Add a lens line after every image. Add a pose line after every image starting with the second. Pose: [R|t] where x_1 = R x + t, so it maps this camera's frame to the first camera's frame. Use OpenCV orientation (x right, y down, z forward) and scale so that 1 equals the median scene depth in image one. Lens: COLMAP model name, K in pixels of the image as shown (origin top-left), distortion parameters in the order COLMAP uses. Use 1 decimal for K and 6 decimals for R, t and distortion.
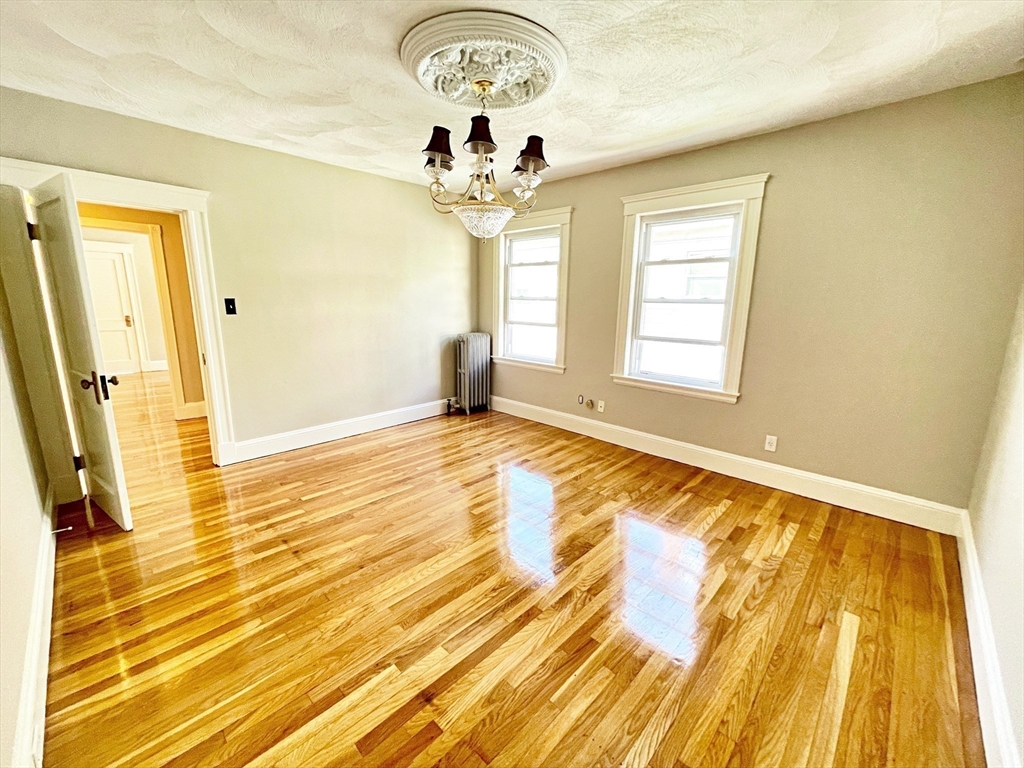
lens RADIAL K [[415.4, 0, 516.2], [0, 415.4, 384.6], [0, 0, 1]] dist [0.000644, 0.000864]
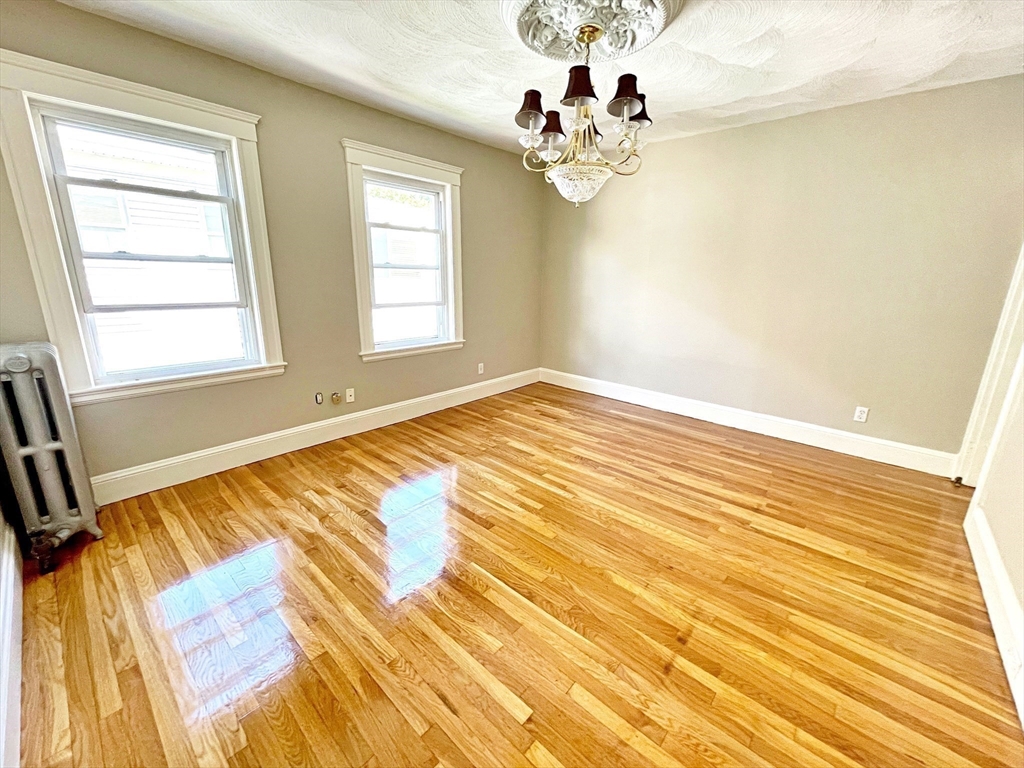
lens RADIAL K [[415.4, 0, 514.5], [0, 415.4, 382.3], [0, 0, 1]] dist [0.000644, 0.000864]
pose [[-0.034089, -0.268401, 0.962704, -0.742096], [0.182506, 0.945395, 0.270038, -0.168711], [-0.982614, 0.184904, 0.016757, 0.817068]]
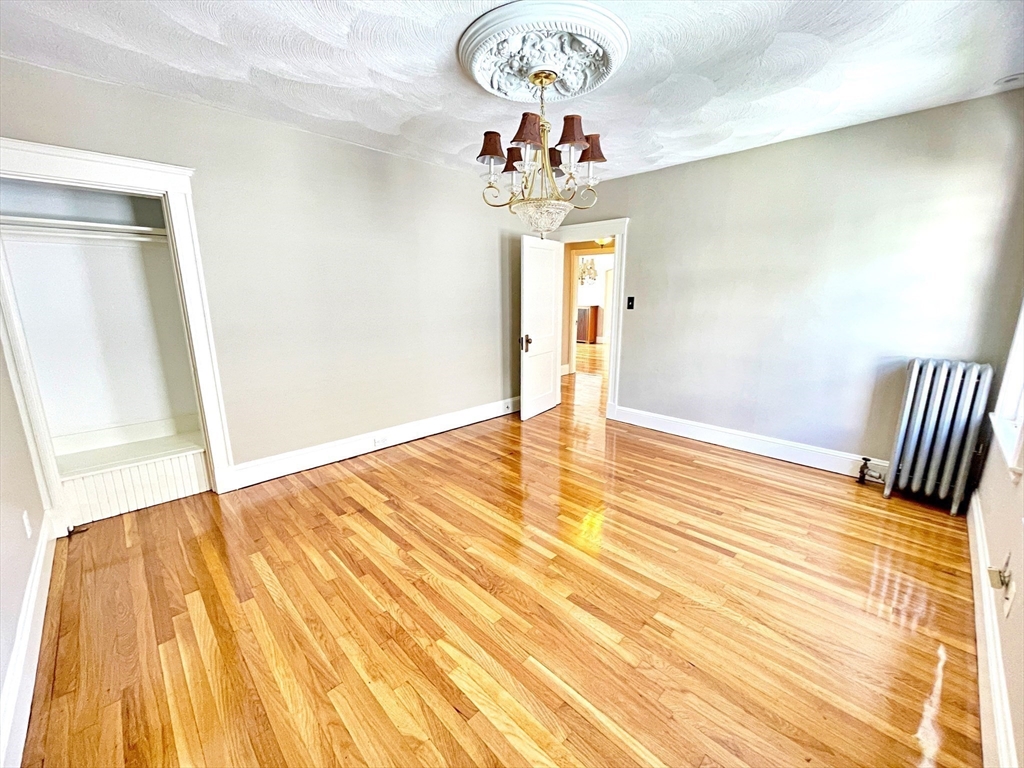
lens RADIAL K [[415.4, 0, 513.1], [0, 415.4, 383.7], [0, 0, 1]] dist [0.000644, 0.000864]
pose [[-0.033155, 0.199701, -0.979296, 0.652704], [-0.199338, 0.958827, 0.202276, -0.135554], [0.979370, 0.201917, 0.008018, 0.678930]]
